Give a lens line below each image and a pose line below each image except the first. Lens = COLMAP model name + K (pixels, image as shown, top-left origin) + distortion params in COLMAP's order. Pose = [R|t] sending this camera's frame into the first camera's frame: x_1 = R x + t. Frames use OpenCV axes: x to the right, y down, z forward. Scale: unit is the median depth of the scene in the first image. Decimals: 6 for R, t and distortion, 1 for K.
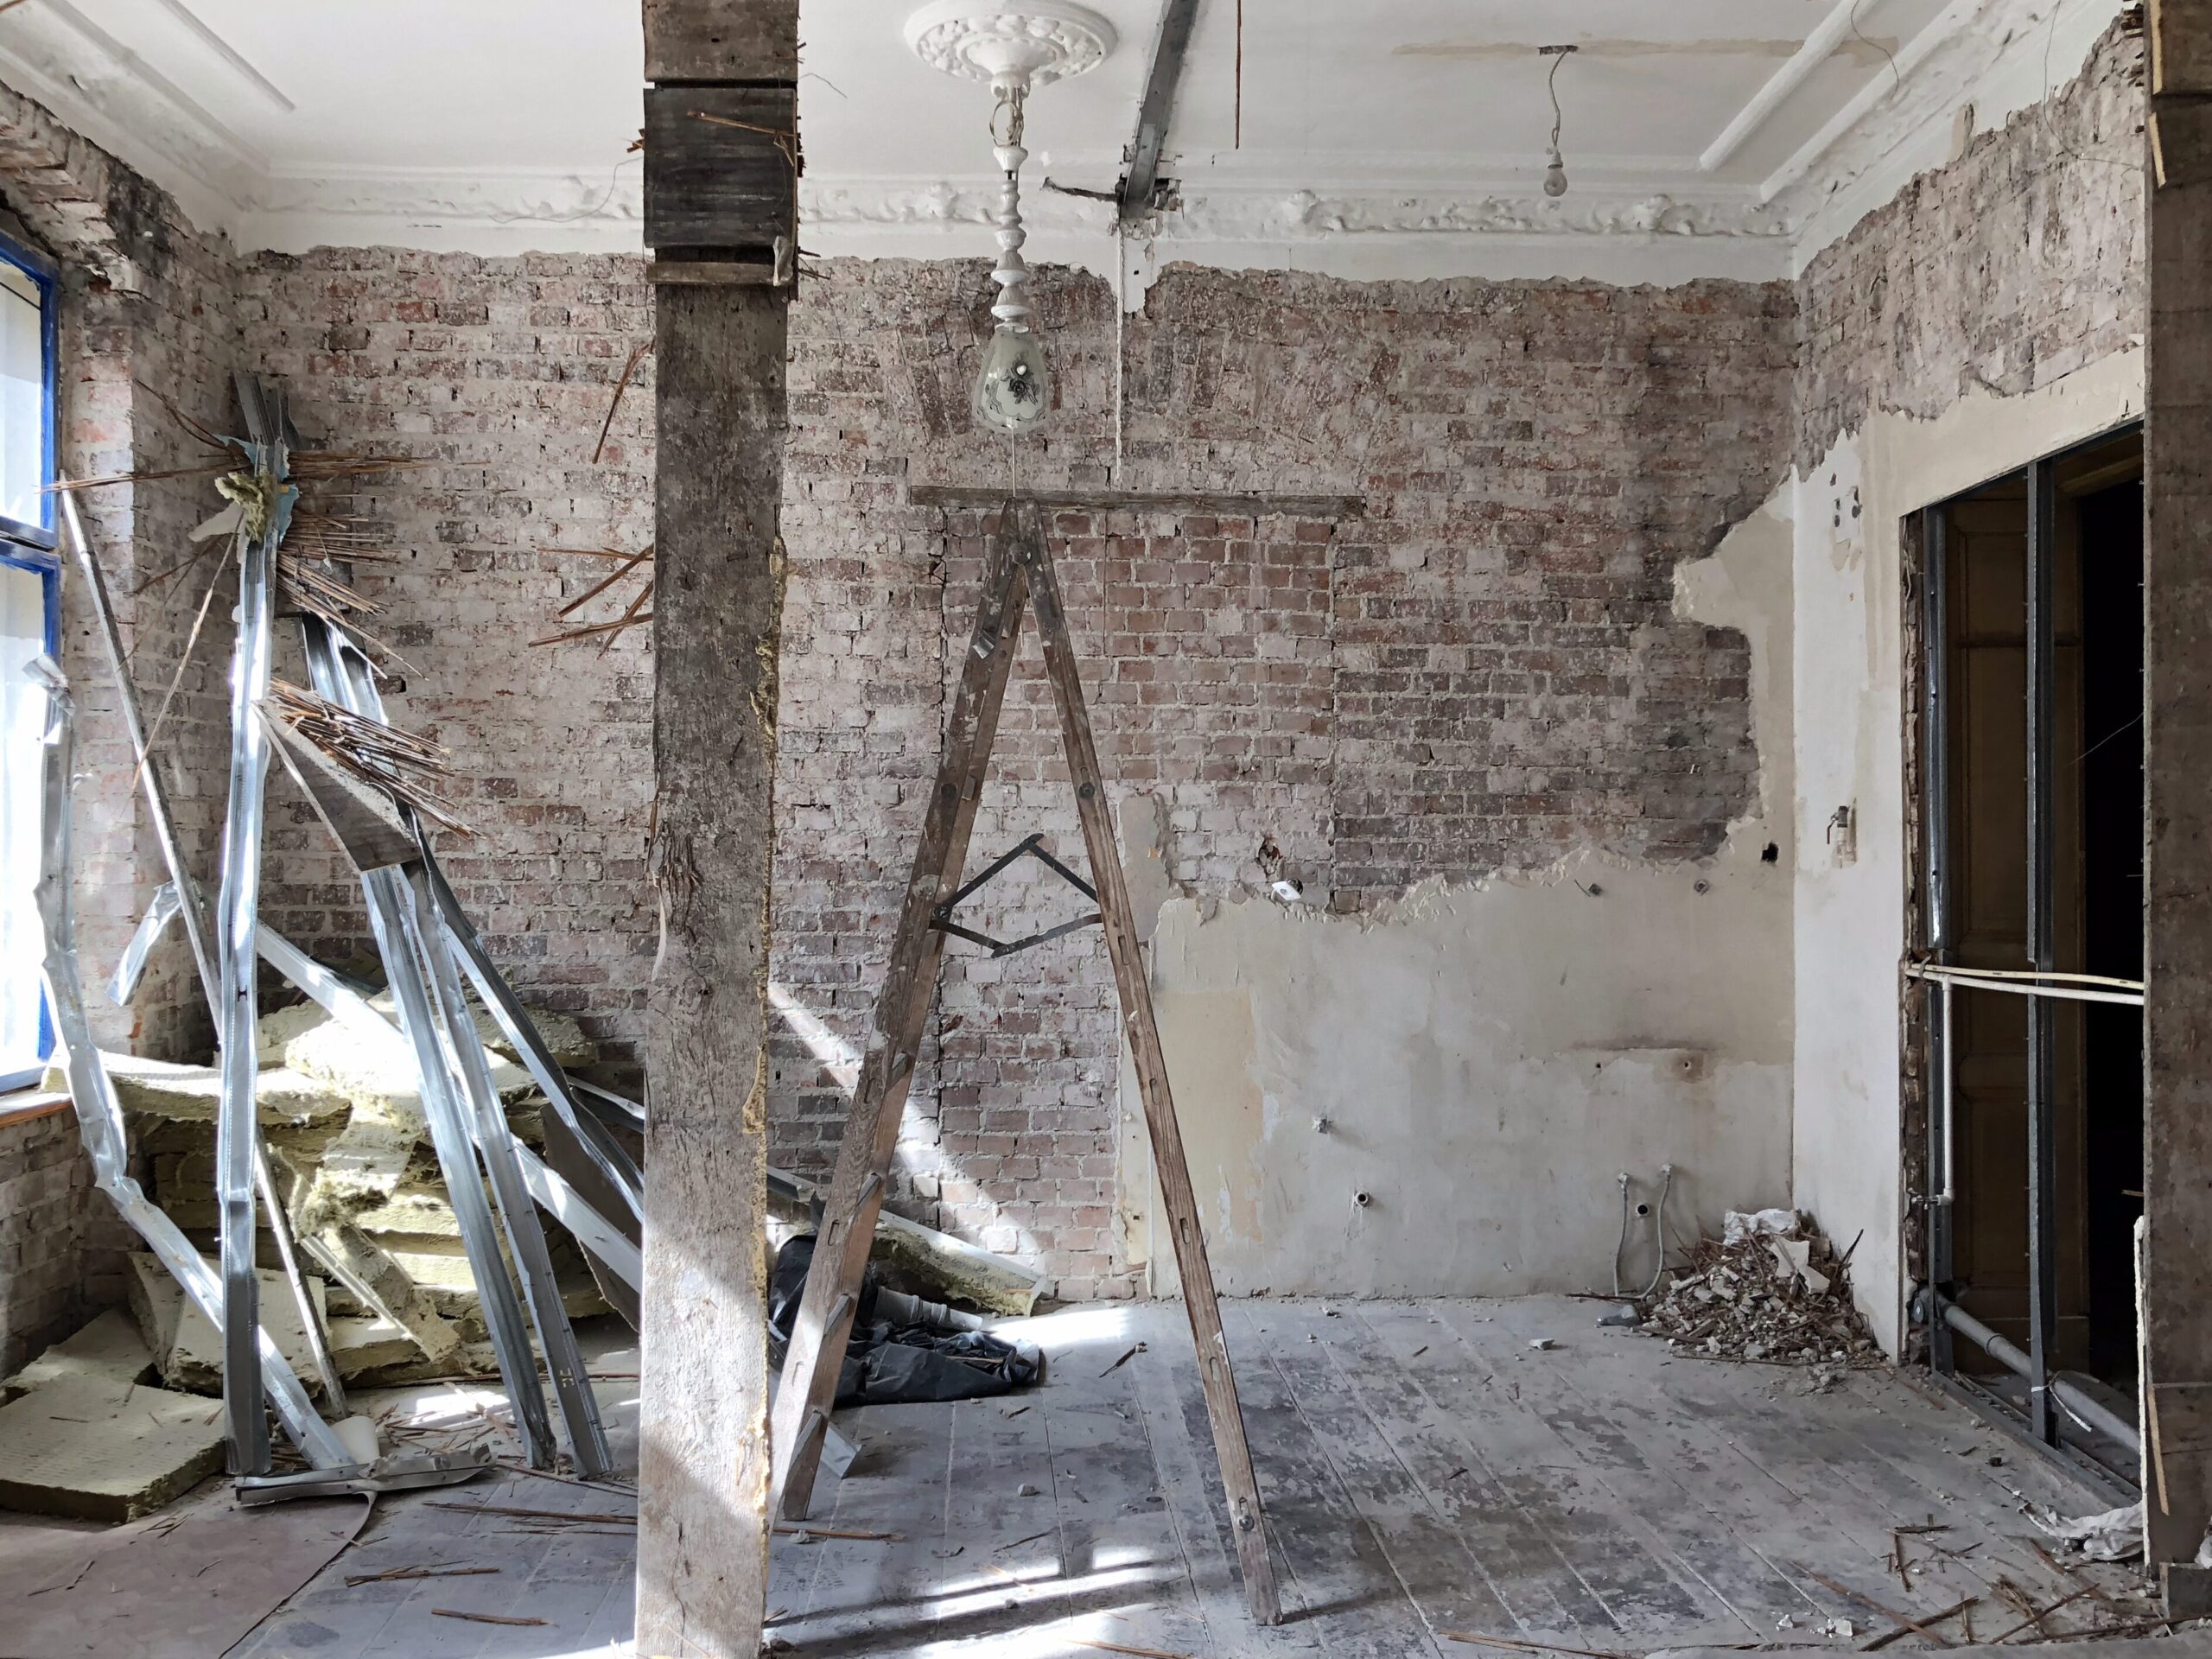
lens RADIAL K [[1811.2, 0, 1123.7], [0, 1811.2, 818.4], [0, 0, 1]] dist [0.097593, -0.005307]
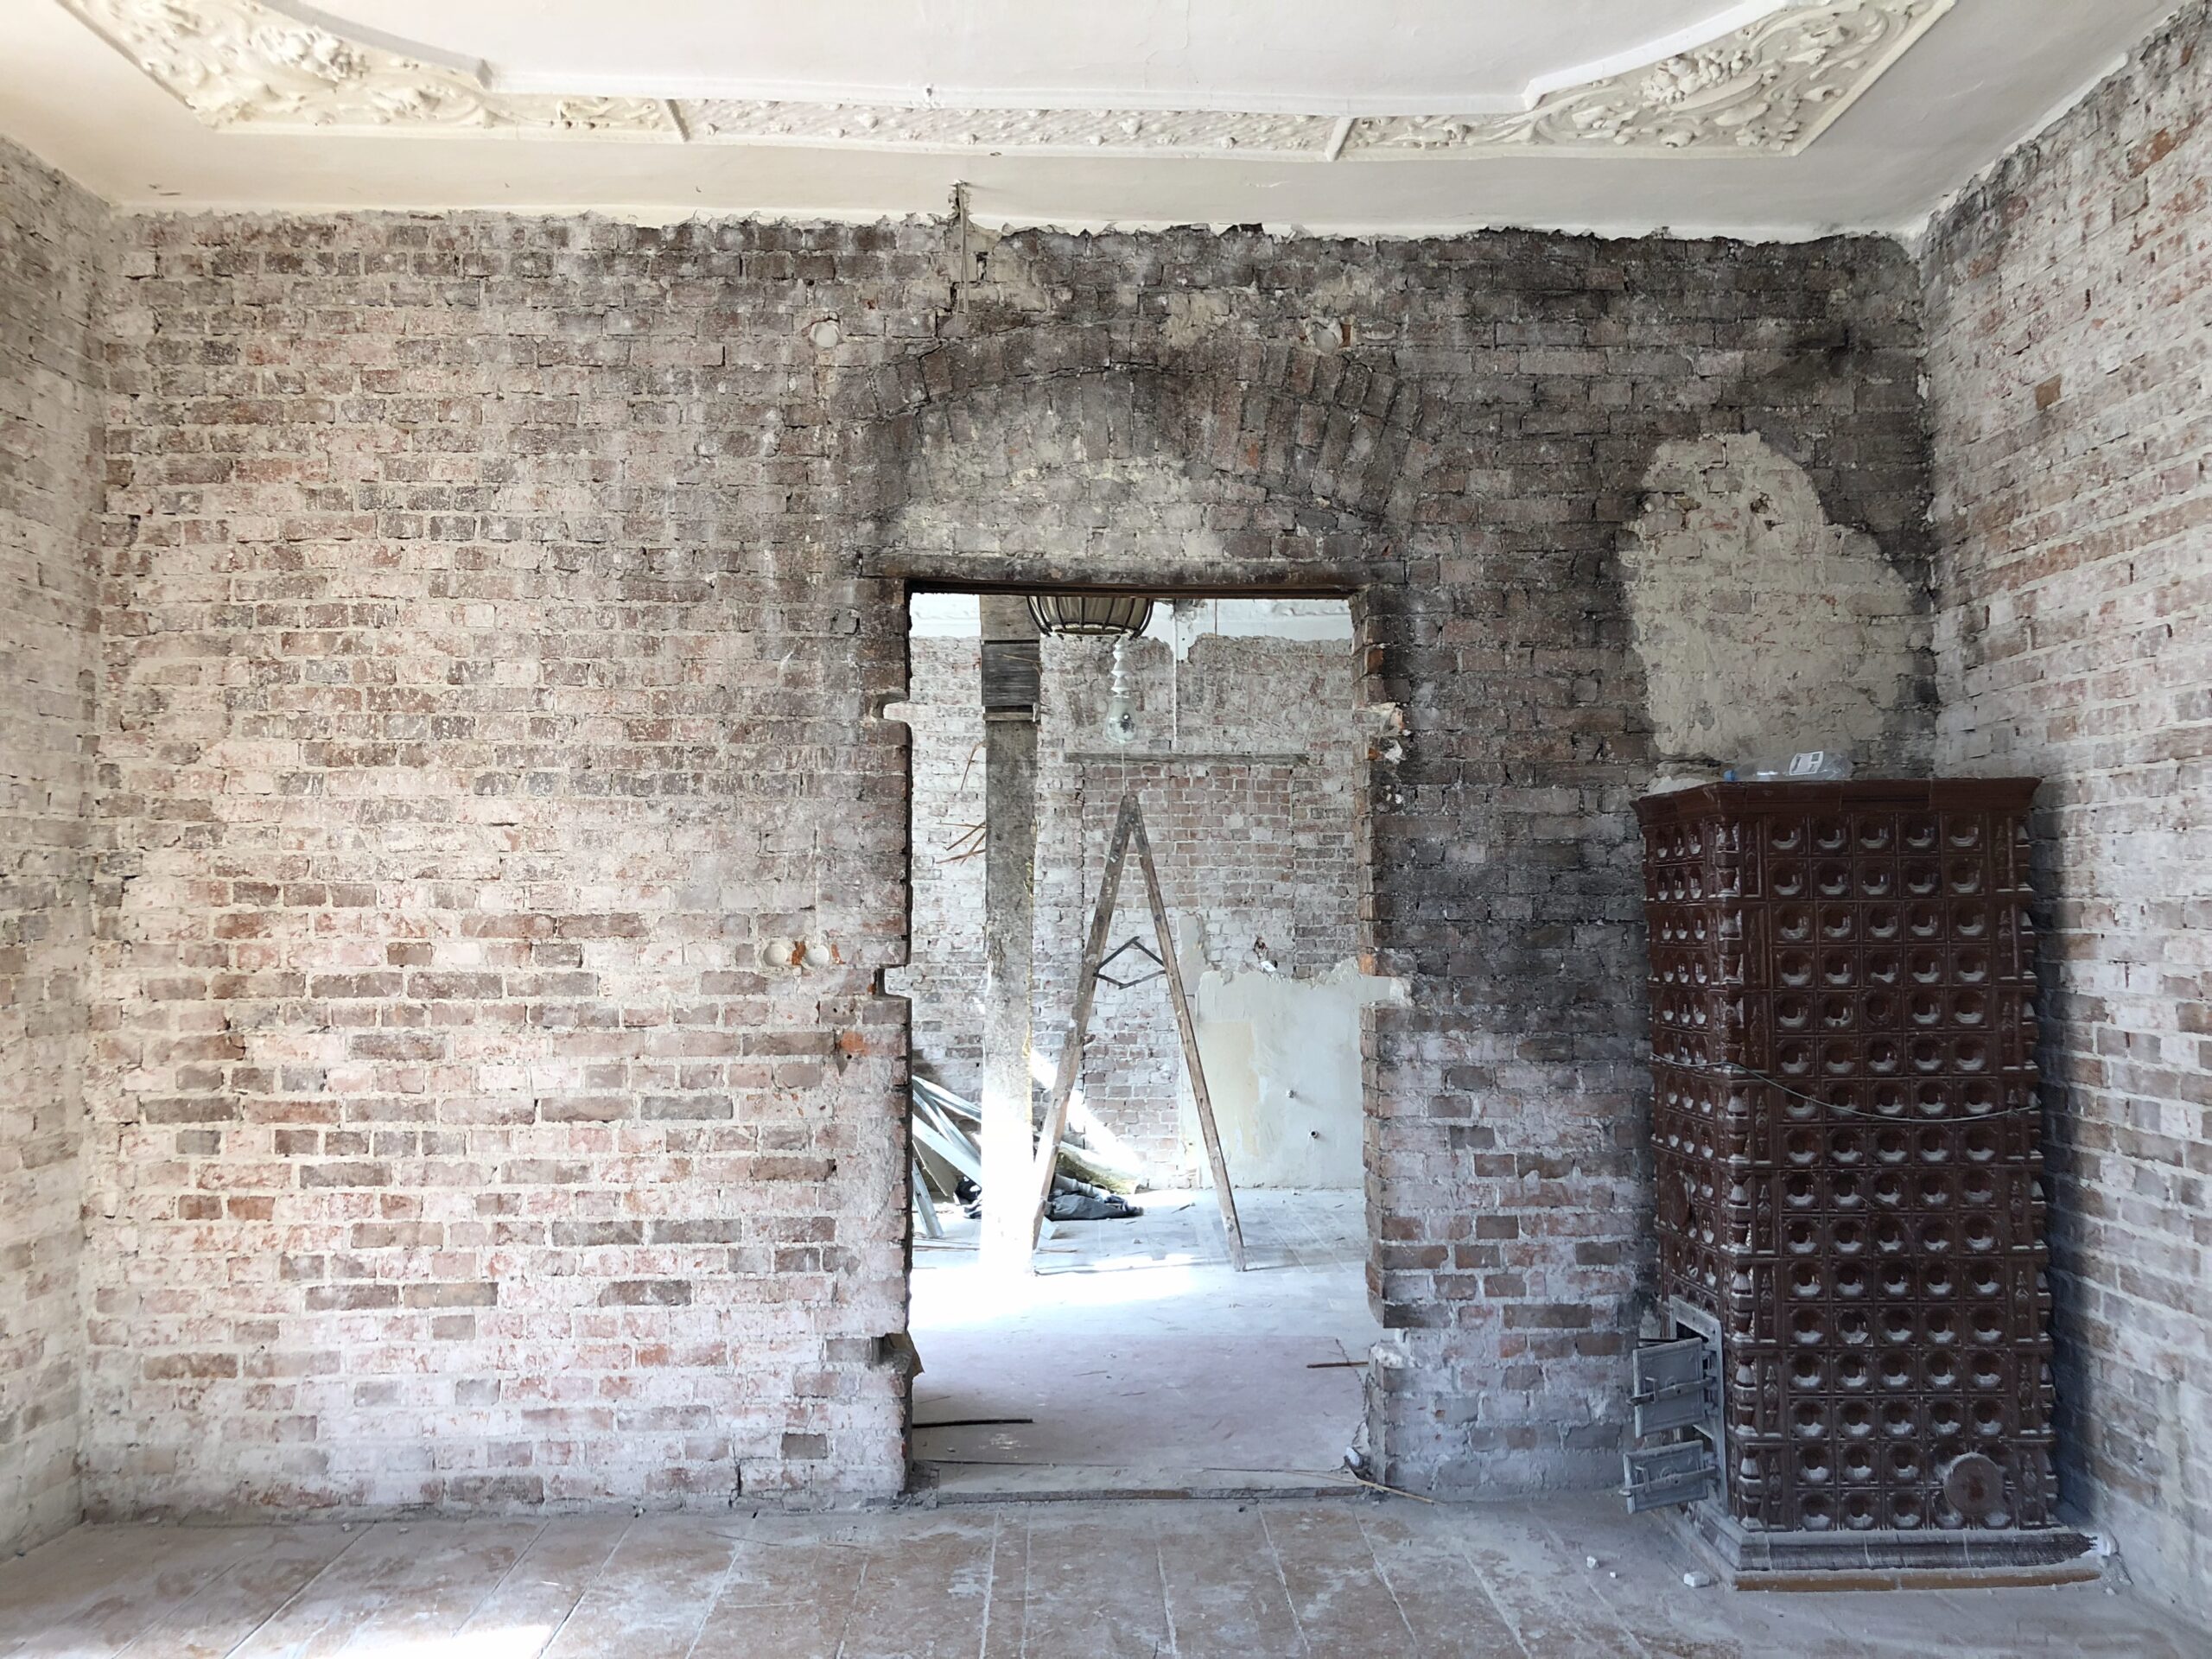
lens RADIAL K [[1811.2, 0, 1089.5], [0, 1811.2, 823.4], [0, 0, 1]] dist [0.097593, -0.005307]
pose [[0.997883, -0.013206, -0.063679, 0.026756], [0.009696, 0.998432, -0.055126, -0.005506], [0.064307, 0.054392, 0.996447, -0.866435]]
